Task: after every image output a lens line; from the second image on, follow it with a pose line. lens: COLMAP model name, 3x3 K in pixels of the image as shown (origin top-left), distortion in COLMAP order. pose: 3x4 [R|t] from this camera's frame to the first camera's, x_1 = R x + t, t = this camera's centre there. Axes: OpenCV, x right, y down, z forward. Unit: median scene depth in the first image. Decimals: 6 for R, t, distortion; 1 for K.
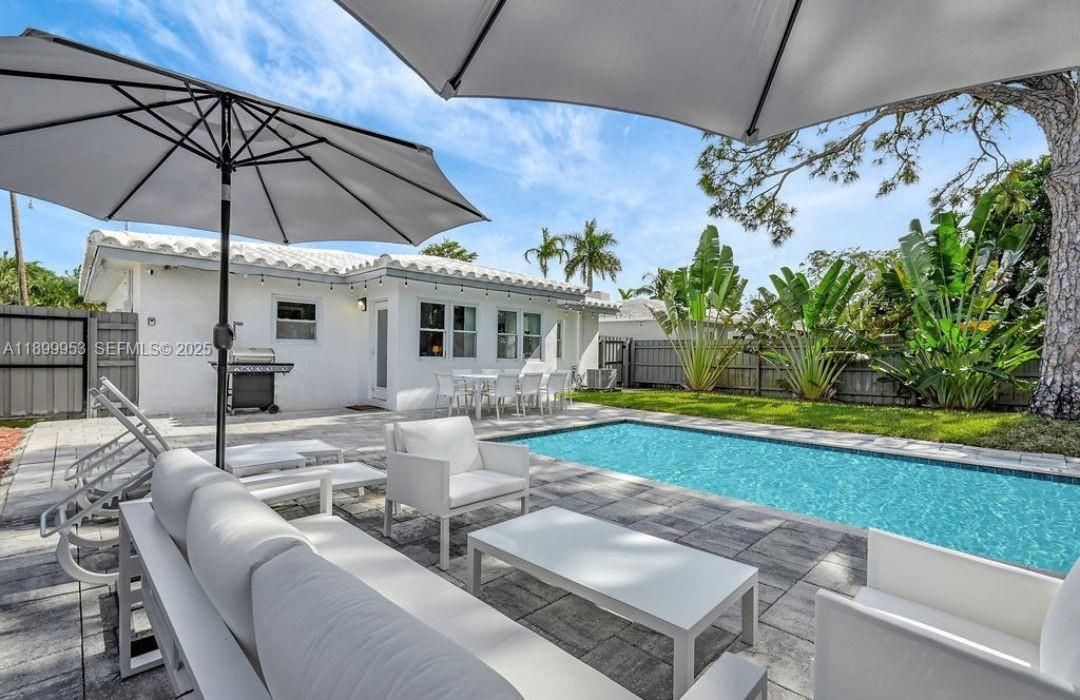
lens RADIAL K [[489.8, 0, 538.4], [0, 489.8, 360.1], [0, 0, 1]] dist [-0.010134, -0.000326]
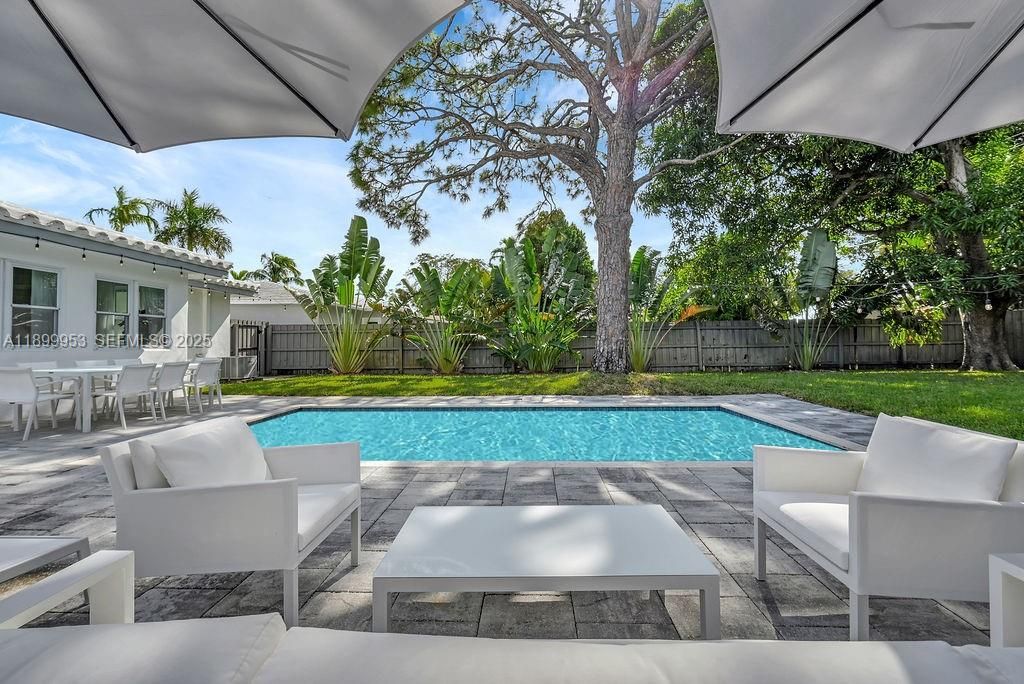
lens RADIAL K [[447.3, 0, 516.2], [0, 447.3, 331.5], [0, 0, 1]] dist [-0.000951, -0.000224]
pose [[0.716983, -0.002324, 0.697087, -0.083848], [0.025814, 0.999397, -0.023219, 0.005782], [-0.696613, 0.034642, 0.716610, 0.075244]]
